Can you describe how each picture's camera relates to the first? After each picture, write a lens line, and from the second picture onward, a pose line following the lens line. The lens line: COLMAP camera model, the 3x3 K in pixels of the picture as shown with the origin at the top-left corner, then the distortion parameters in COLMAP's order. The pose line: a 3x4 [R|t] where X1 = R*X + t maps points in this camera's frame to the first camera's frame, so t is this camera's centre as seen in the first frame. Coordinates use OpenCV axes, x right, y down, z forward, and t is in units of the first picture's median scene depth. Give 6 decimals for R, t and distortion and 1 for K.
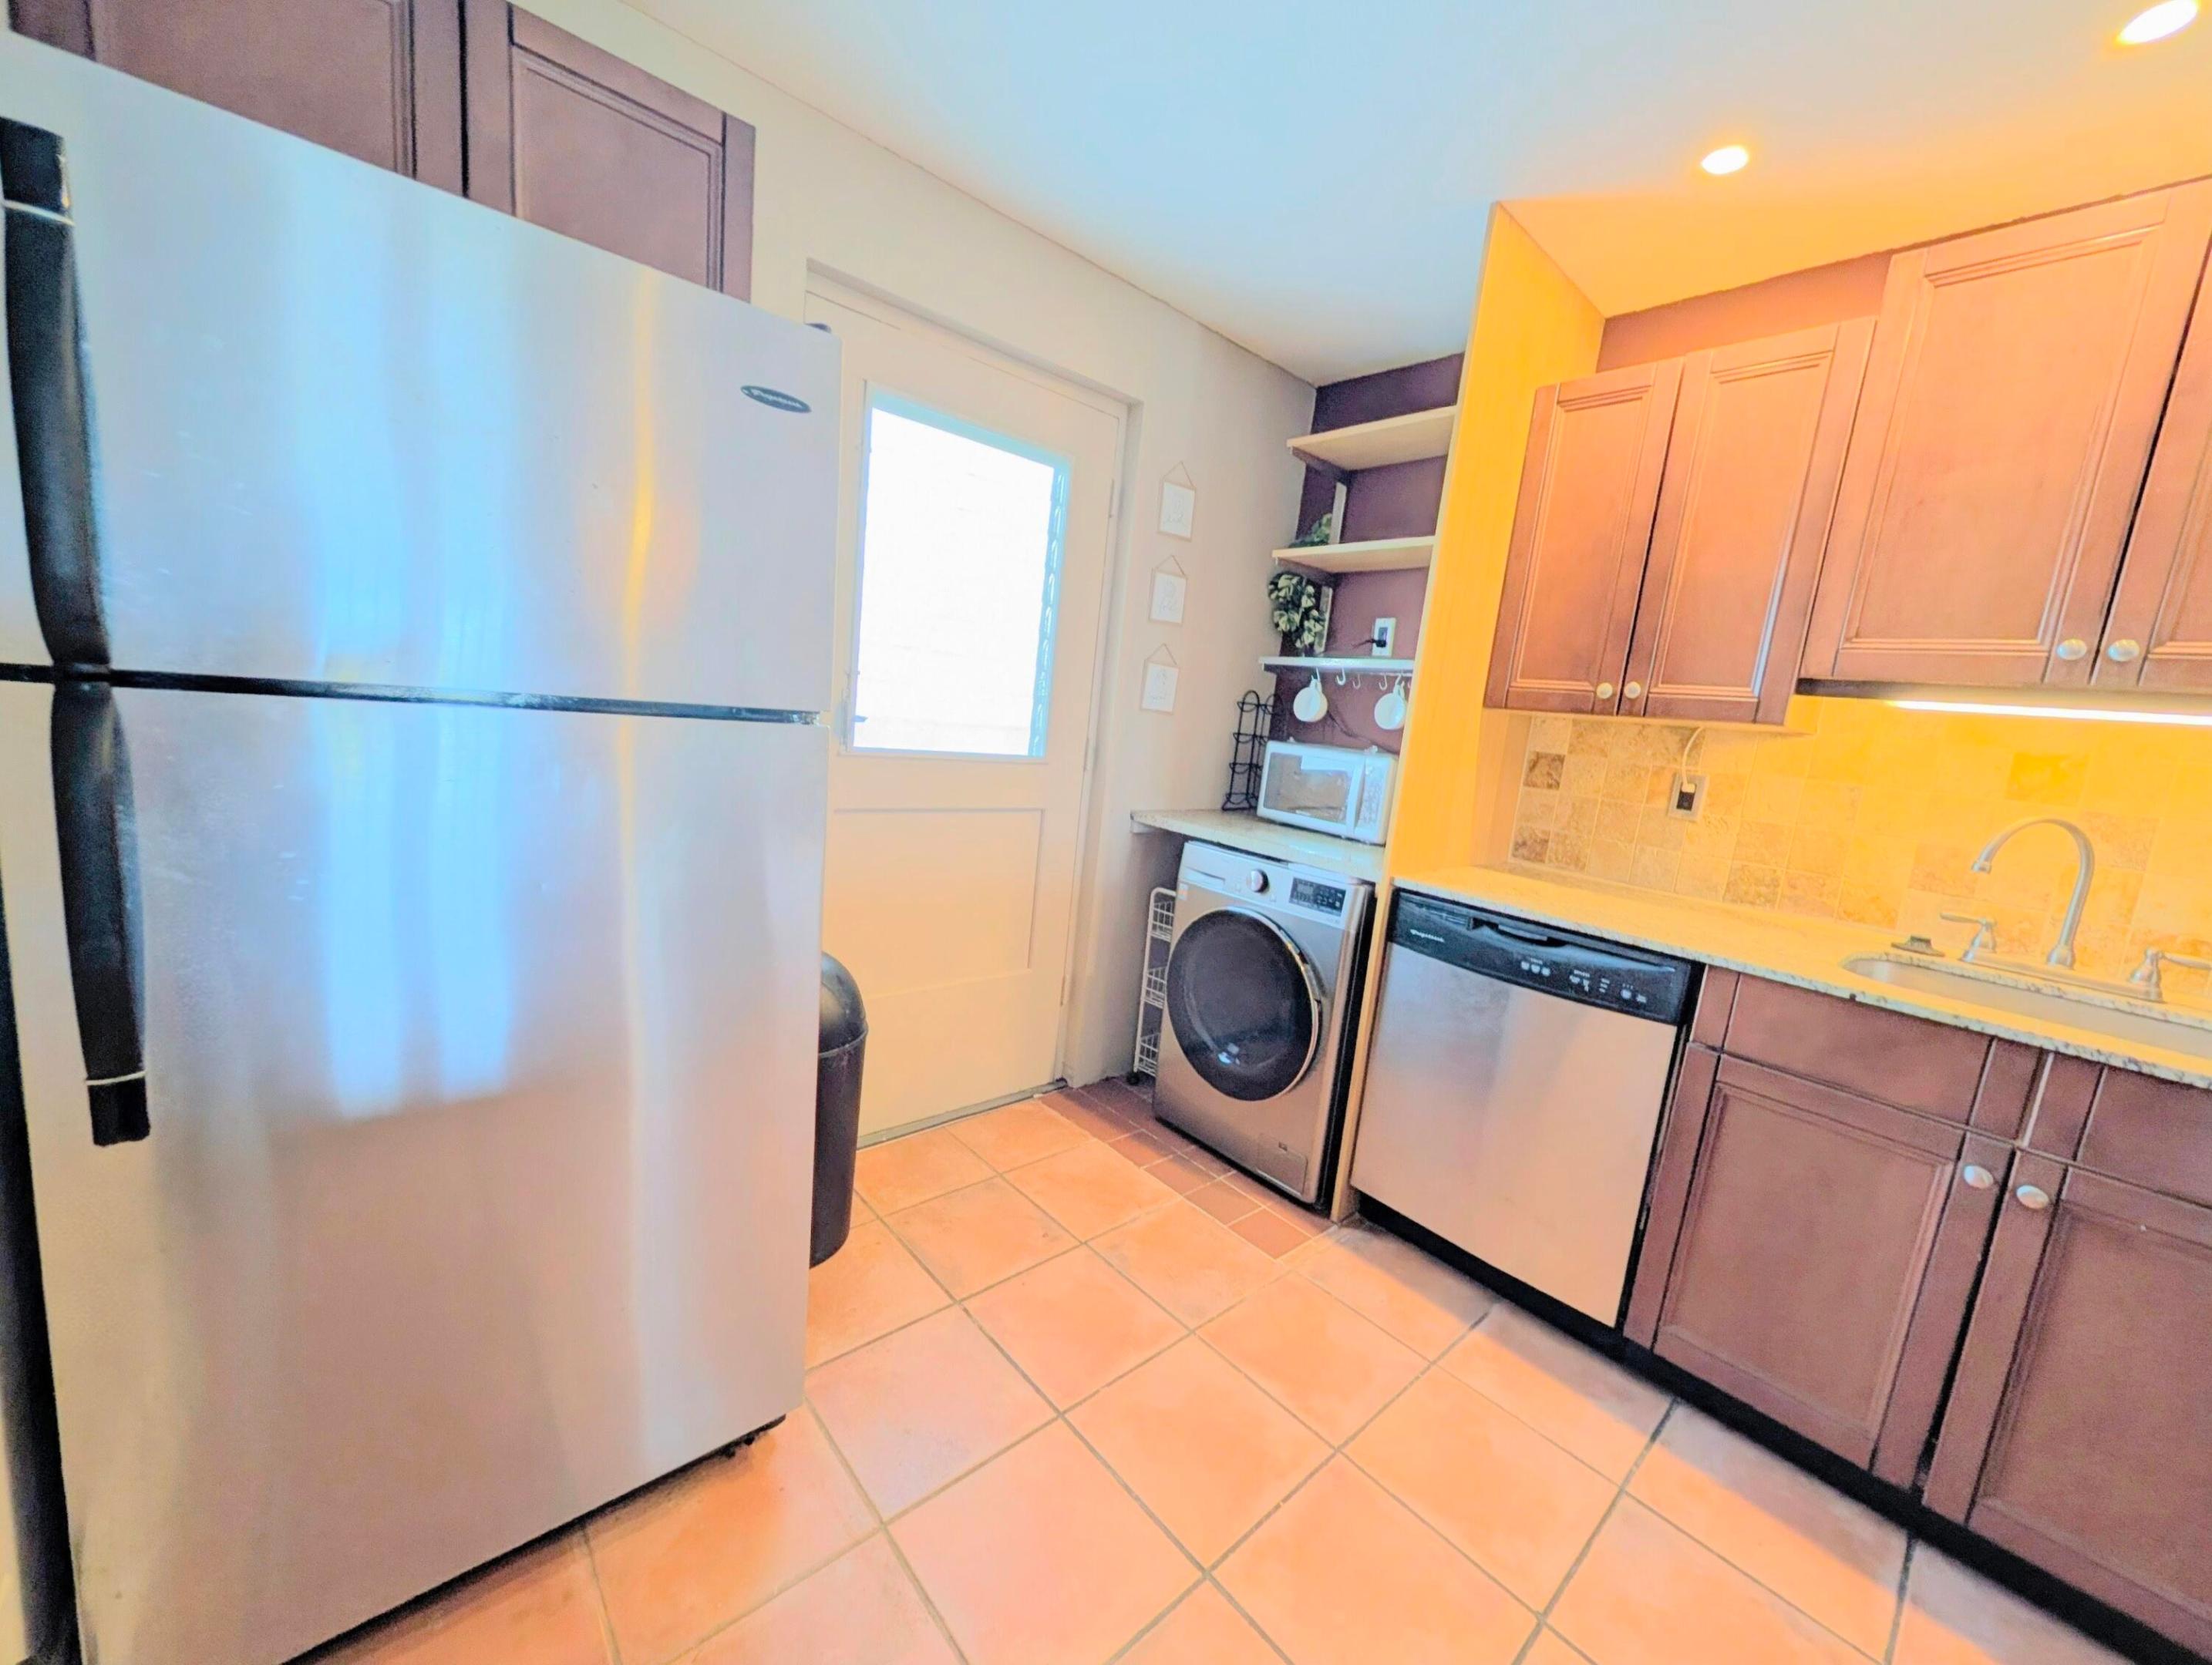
lens RADIAL K [[849.8, 0, 1106.9], [0, 849.8, 835.7], [0, 0, 1]] dist [0.000417, 0.000429]
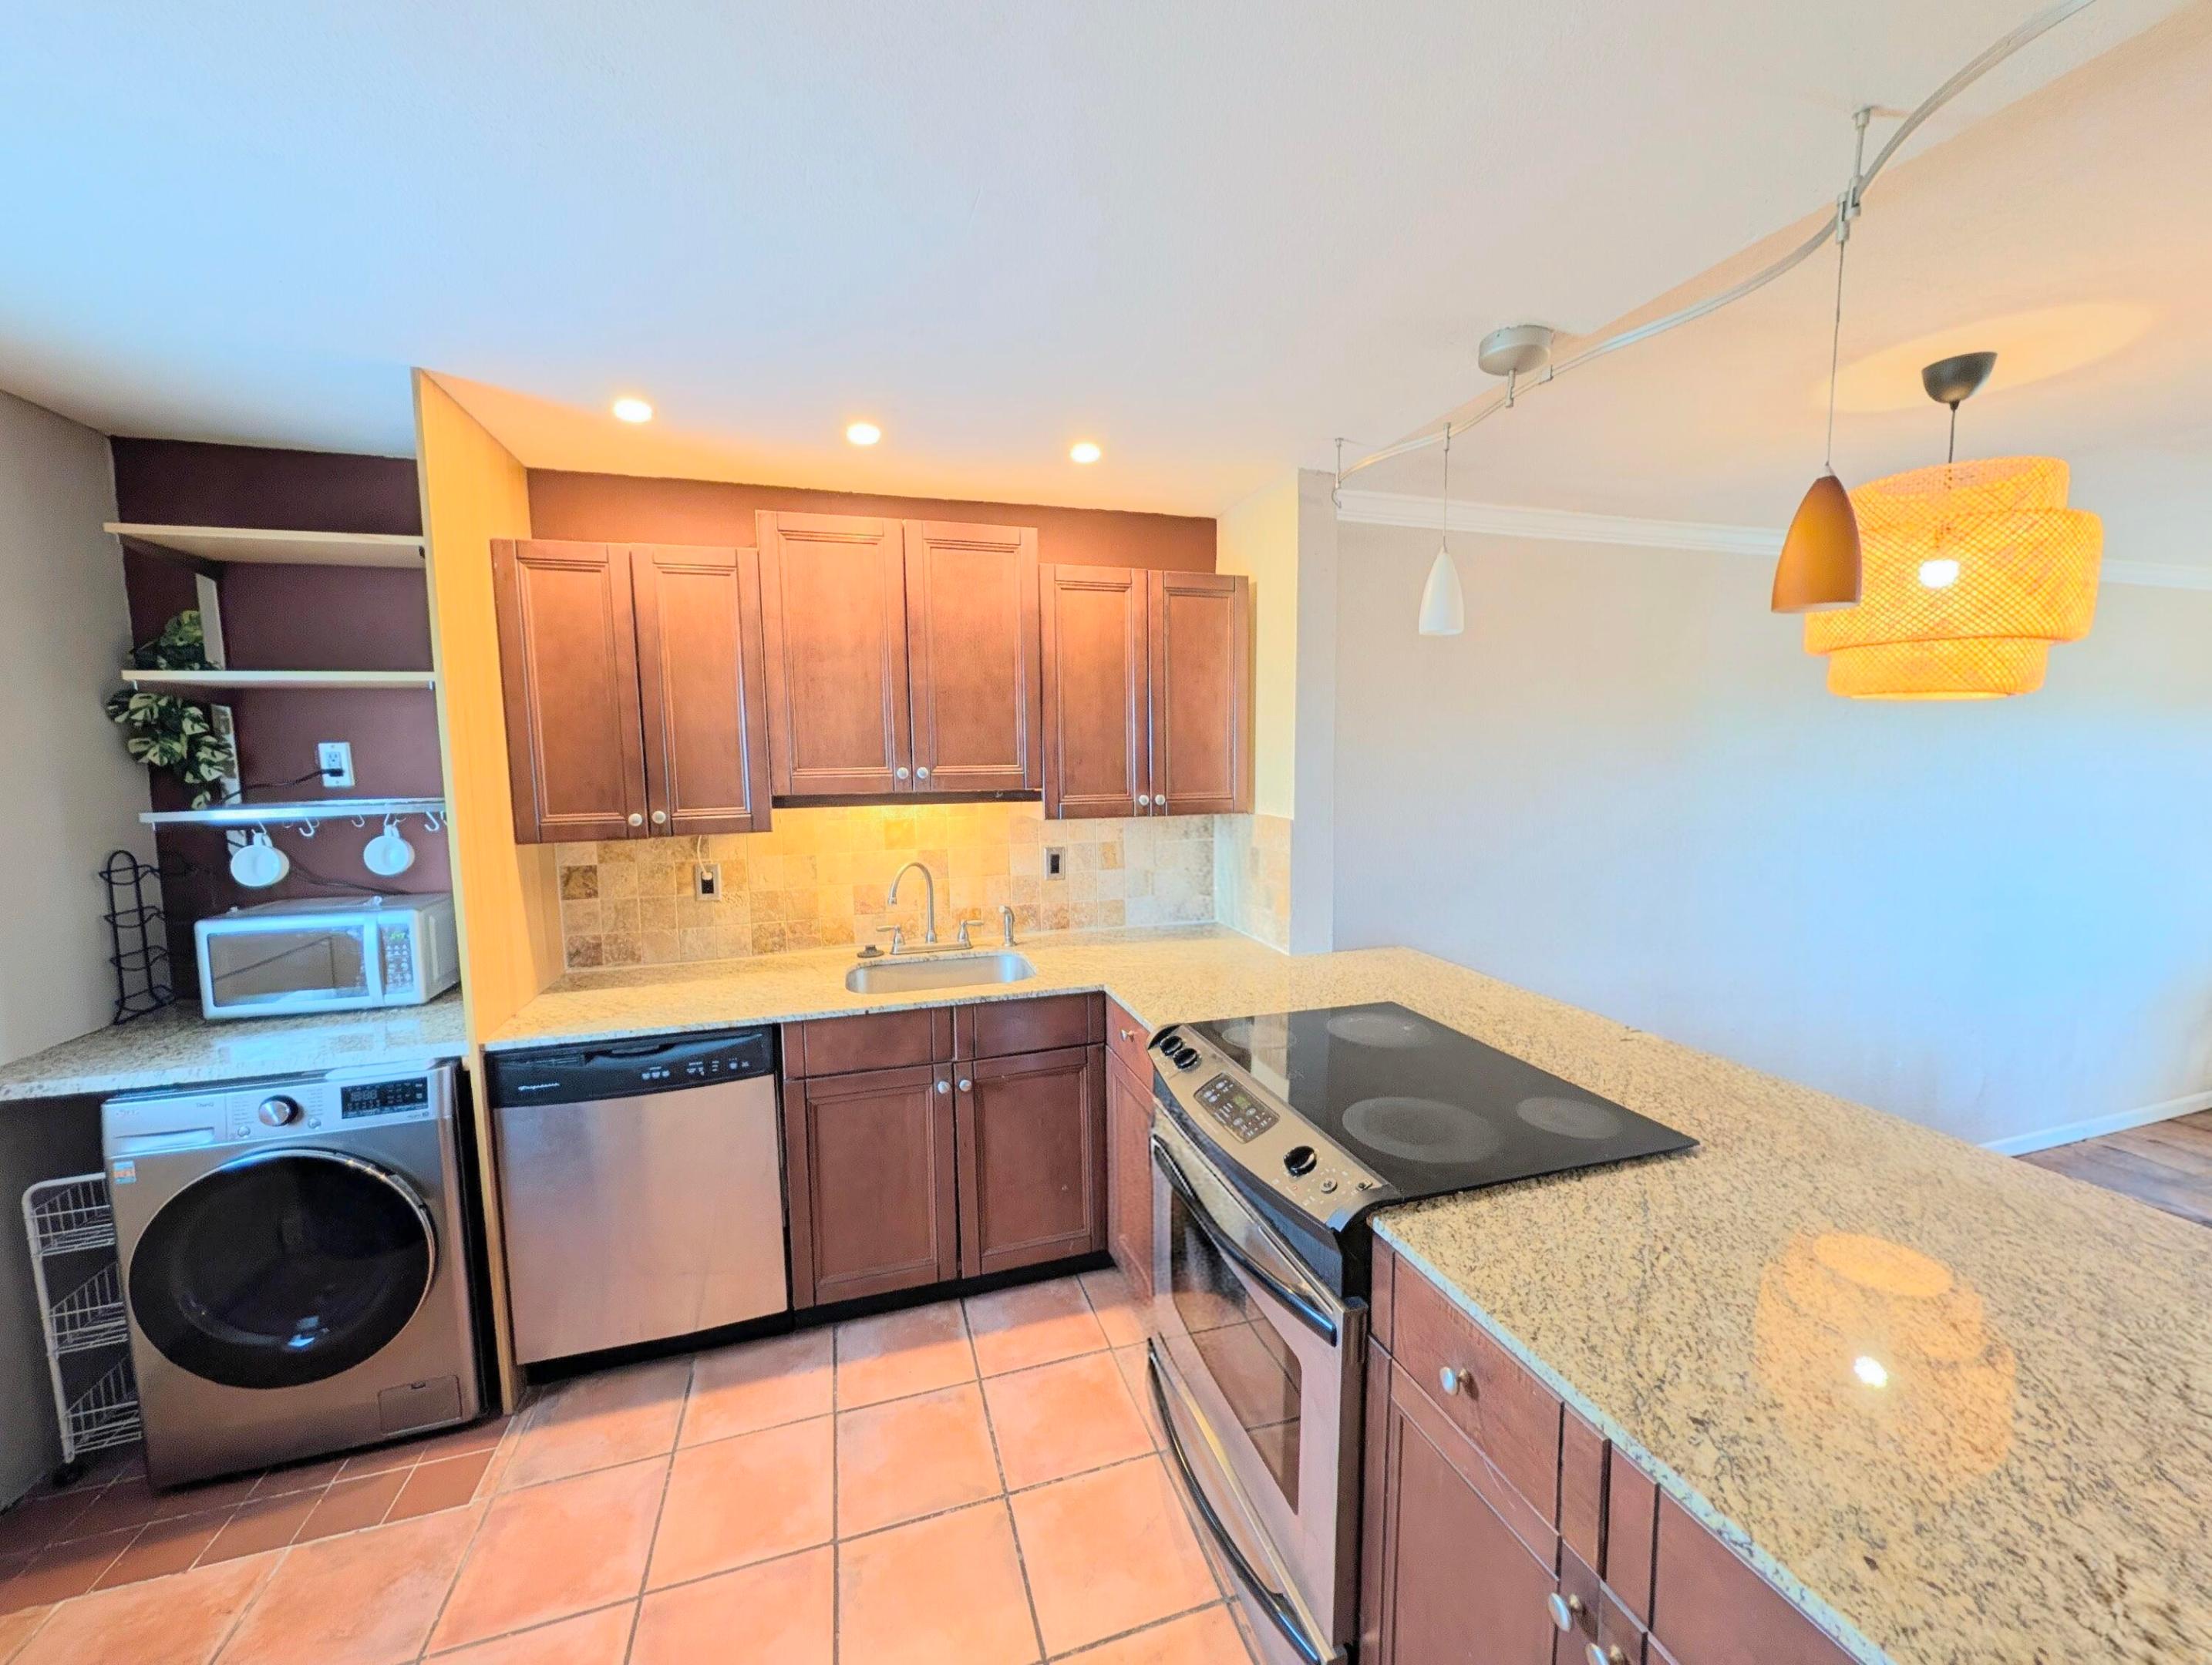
lens RADIAL K [[849.8, 0, 1106.1], [0, 849.8, 834.4], [0, 0, 1]] dist [0.000417, 0.000429]
pose [[0.404882, -0.194783, 0.893382, -0.184335], [0.195716, 0.972864, 0.123413, -0.158315], [-0.893177, 0.124882, 0.432017, -0.070080]]
